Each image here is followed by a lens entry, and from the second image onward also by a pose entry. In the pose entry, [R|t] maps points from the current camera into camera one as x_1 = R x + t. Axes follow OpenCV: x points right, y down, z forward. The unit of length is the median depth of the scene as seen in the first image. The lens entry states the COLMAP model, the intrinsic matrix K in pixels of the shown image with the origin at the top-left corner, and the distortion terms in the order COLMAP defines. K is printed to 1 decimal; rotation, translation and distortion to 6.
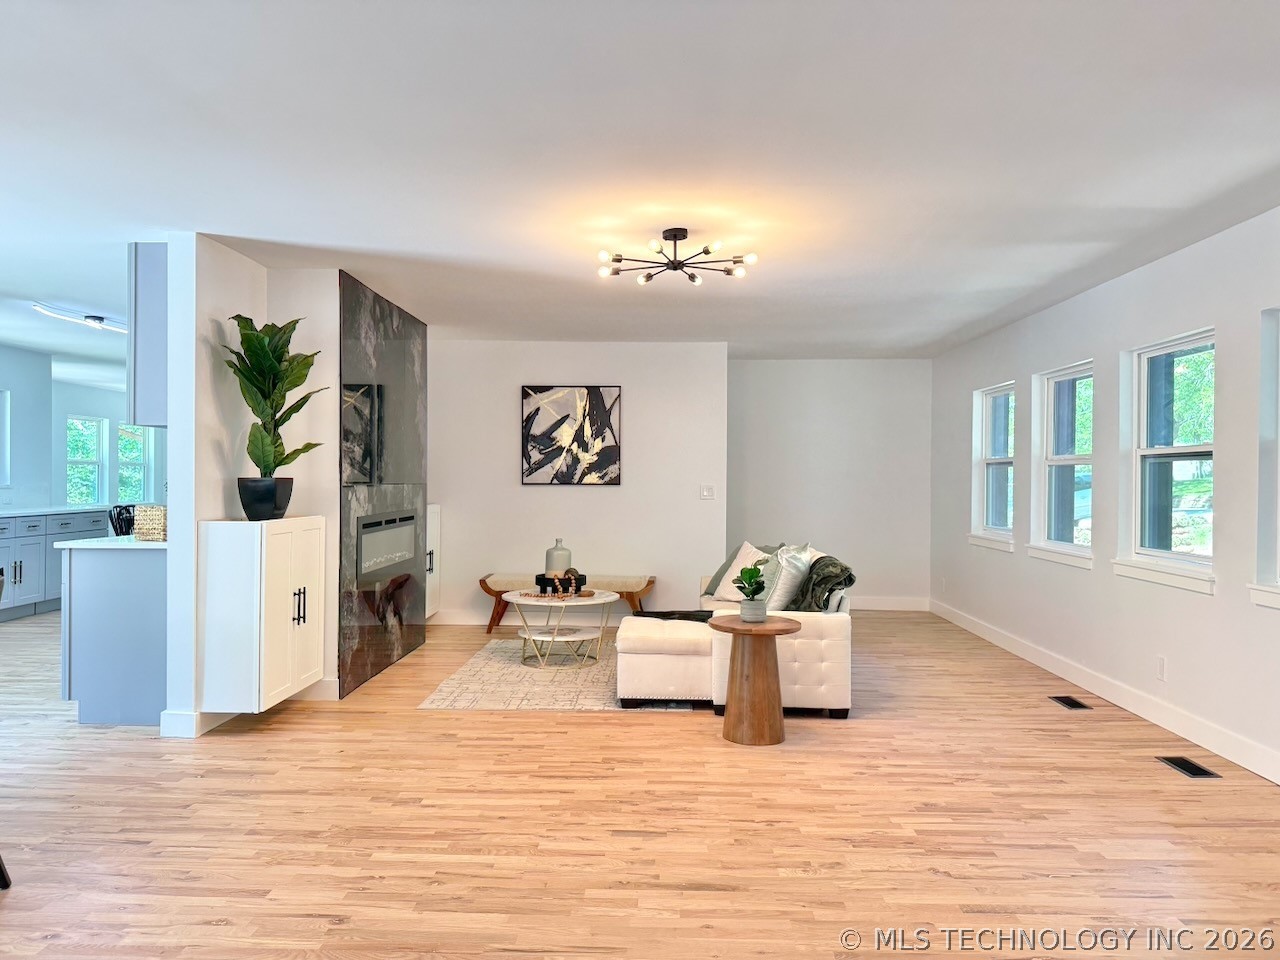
lens RADIAL K [[889.1, 0, 644.4], [0, 889.1, 484.4], [0, 0, 1]] dist [0.114939, -0.203368]
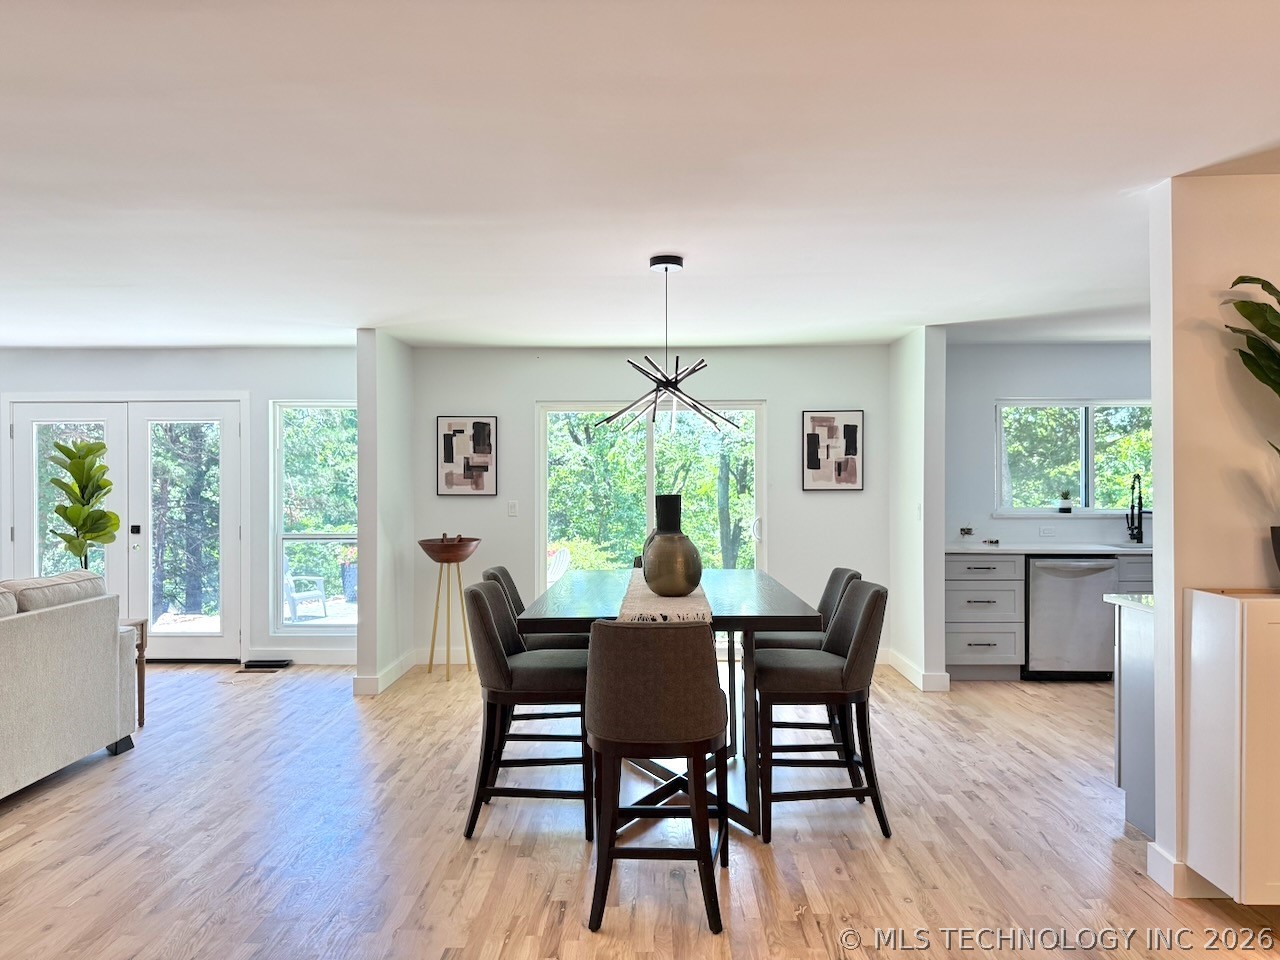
lens RADIAL K [[900.8, 0, 638.4], [0, 900.8, 476.5], [0, 0, 1]] dist [0.002958, -0.008576]
pose [[0.010049, -0.014635, -0.999842, 0.177101], [-0.006238, 0.999873, -0.014698, -0.029253], [0.999930, 0.006384, 0.009956, 0.505881]]
